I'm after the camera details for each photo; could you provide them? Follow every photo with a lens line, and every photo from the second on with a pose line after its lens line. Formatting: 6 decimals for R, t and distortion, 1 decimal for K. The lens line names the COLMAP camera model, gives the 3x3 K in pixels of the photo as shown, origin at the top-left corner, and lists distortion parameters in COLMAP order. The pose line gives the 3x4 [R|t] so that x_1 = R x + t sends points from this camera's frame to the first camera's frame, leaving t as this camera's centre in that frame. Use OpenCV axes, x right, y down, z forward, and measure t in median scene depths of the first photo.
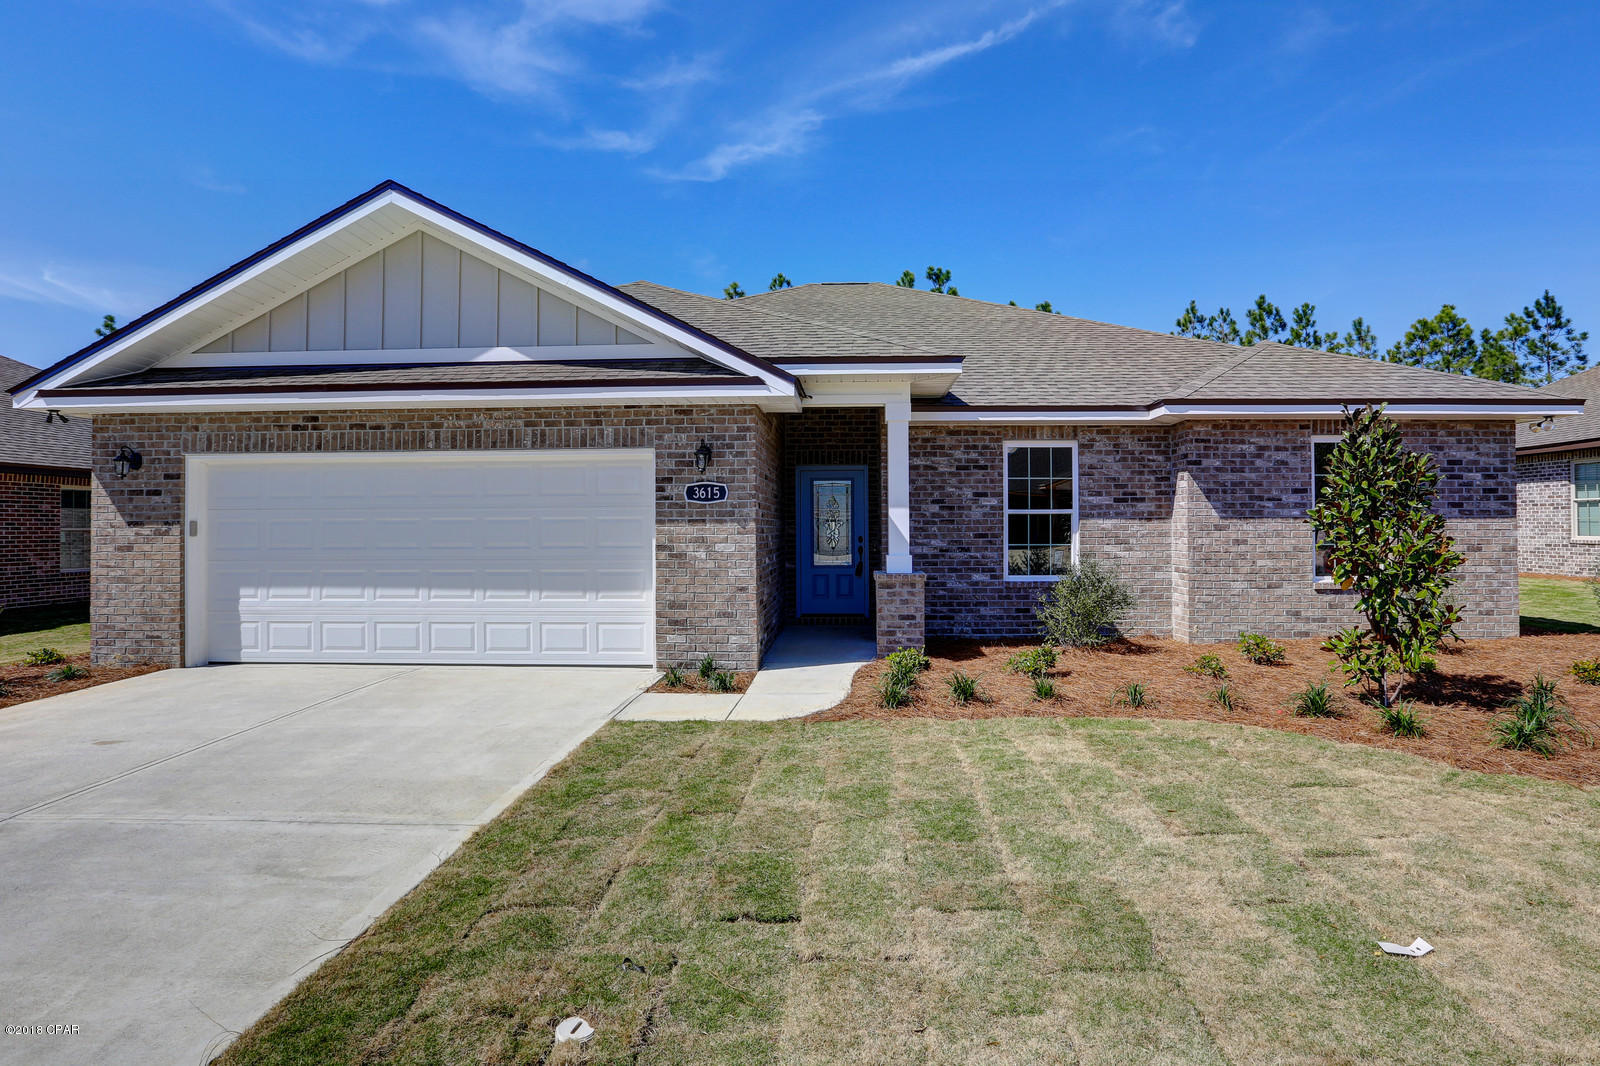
lens RADIAL K [[798.7, 0, 790.0], [0, 798.7, 522.0], [0, 0, 1]] dist [-0.037890, 0.008239]
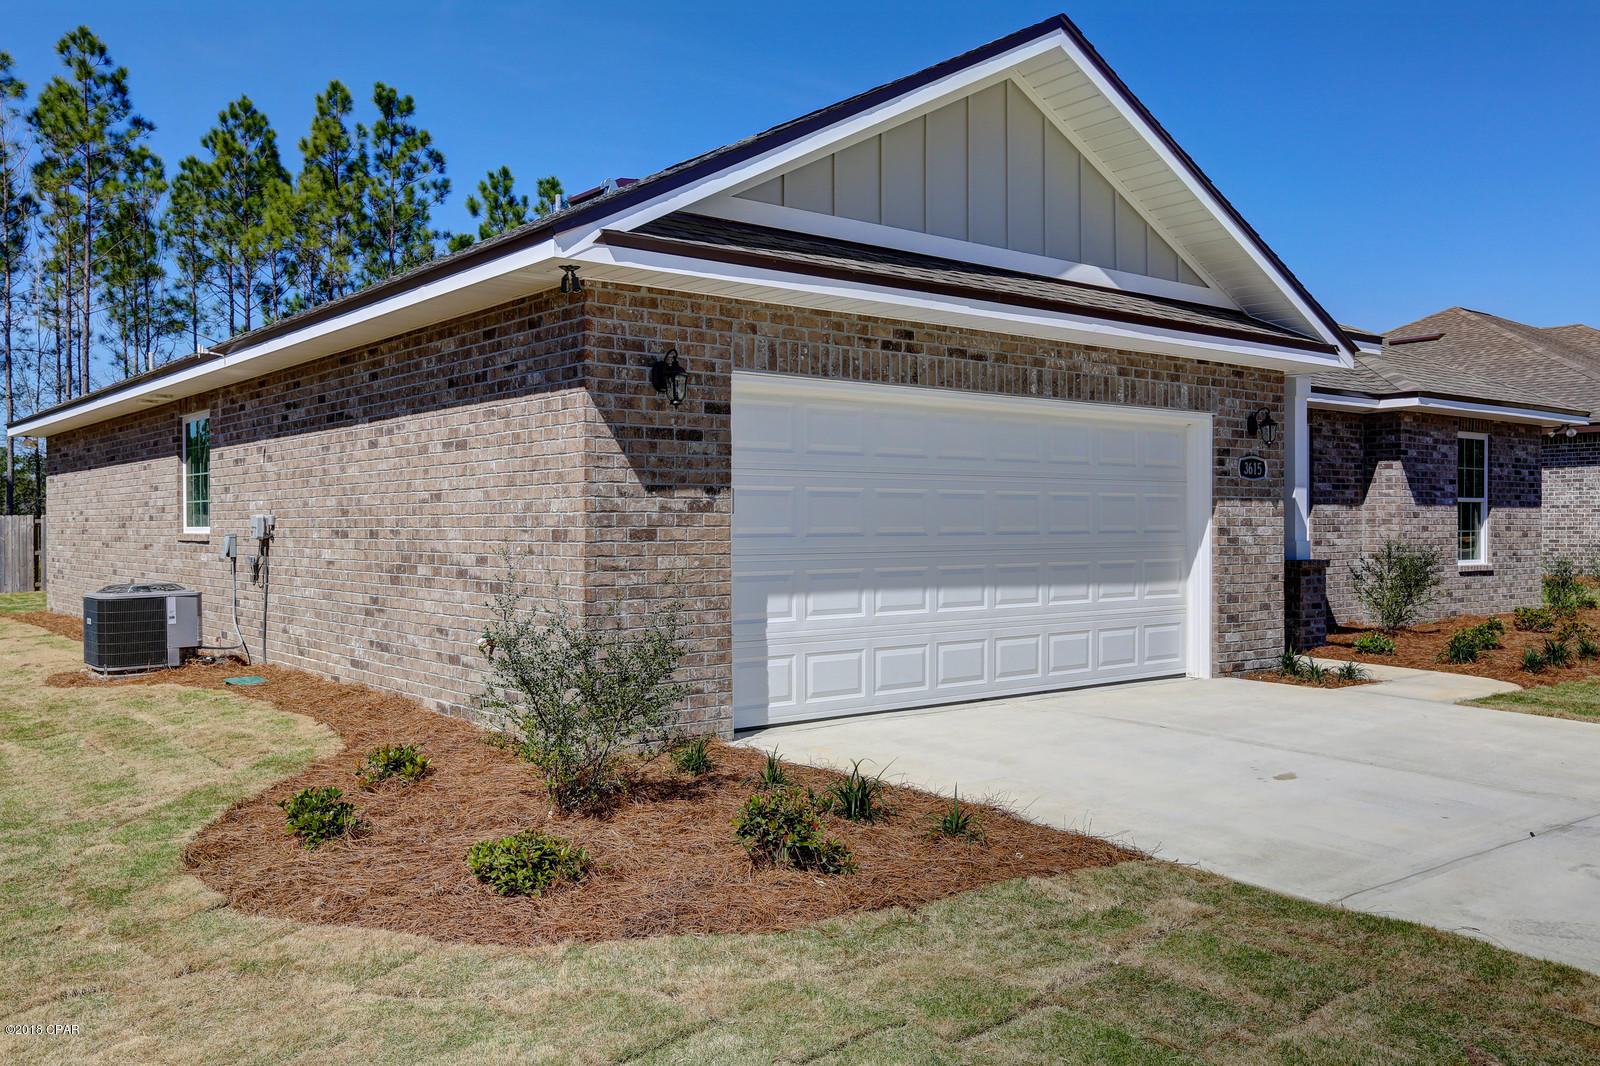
lens RADIAL K [[1306.1, 0, 849.2], [0, 1306.1, 528.6], [0, 0, 1]] dist [-0.015917, 0.015037]
pose [[0.747261, 0.000997, 0.664530, -1.309367], [-0.006795, 0.999958, 0.006141, 0.022382], [-0.664496, -0.009104, 0.747236, 0.215229]]
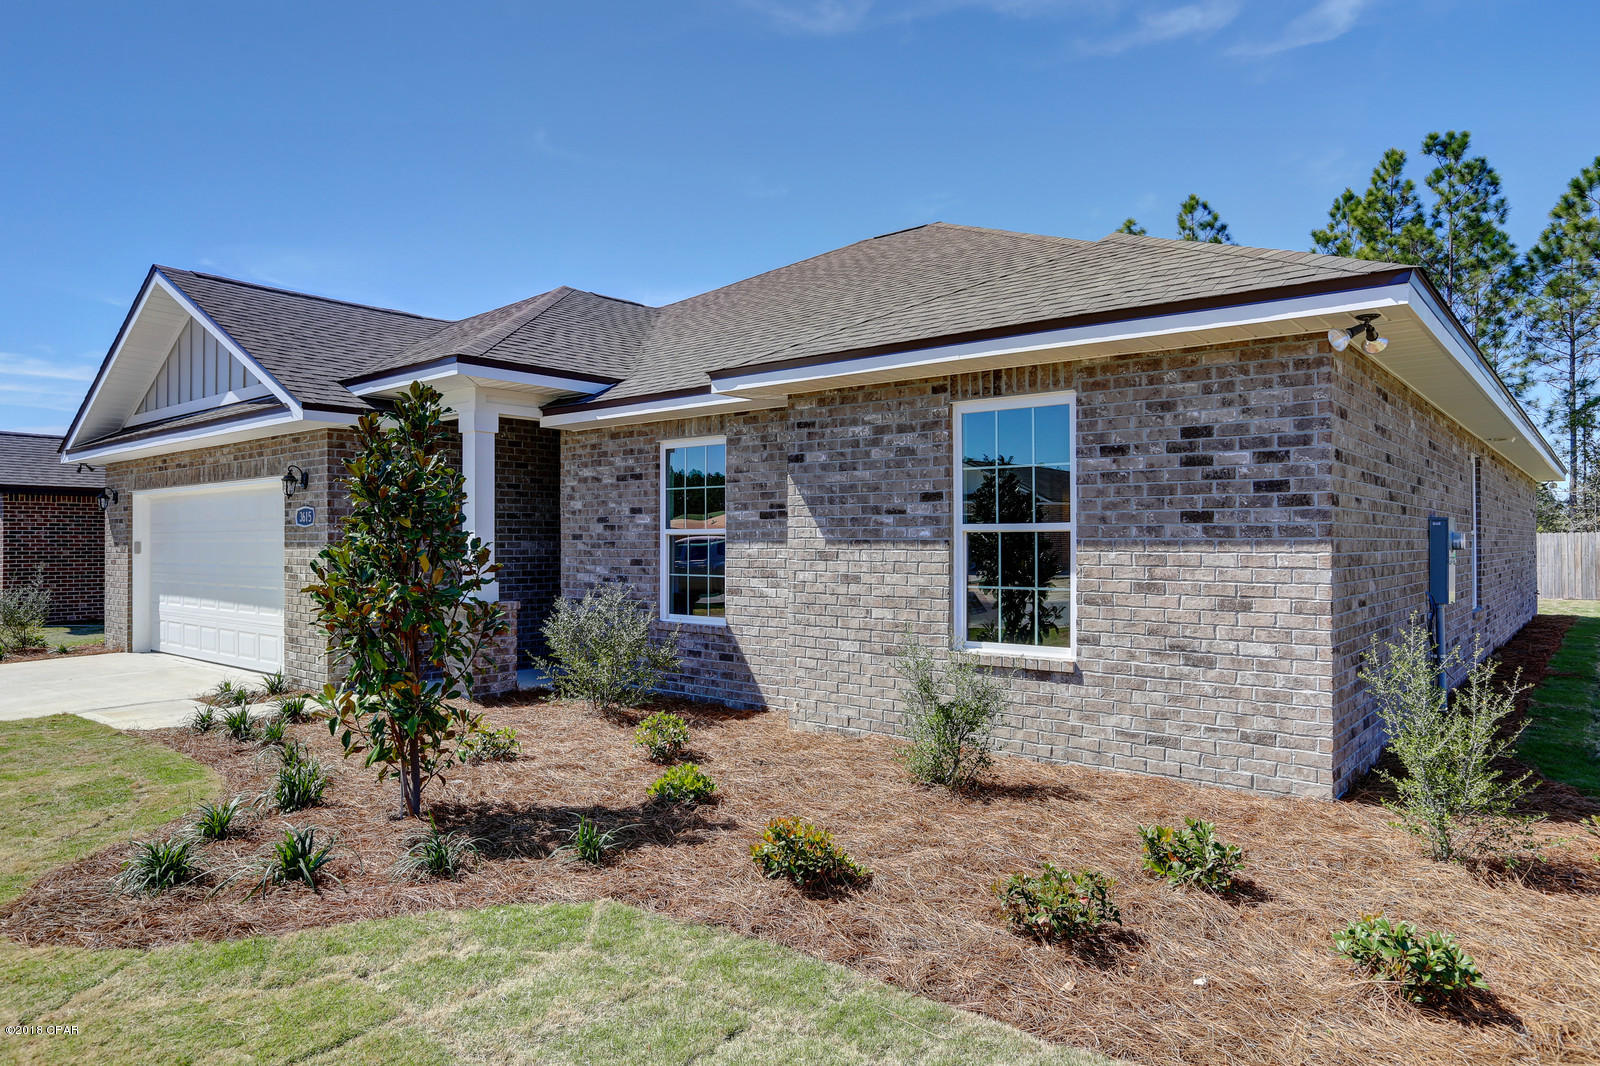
lens RADIAL K [[1025.9, 0, 804.3], [0, 1025.9, 540.5], [0, 0, 1]] dist [-0.019874, 0.030782]
pose [[0.777008, 0.002181, -0.629487, 1.168192], [-0.000283, 0.999995, 0.003116, -0.009293], [0.629491, -0.002243, 0.777005, 0.359744]]
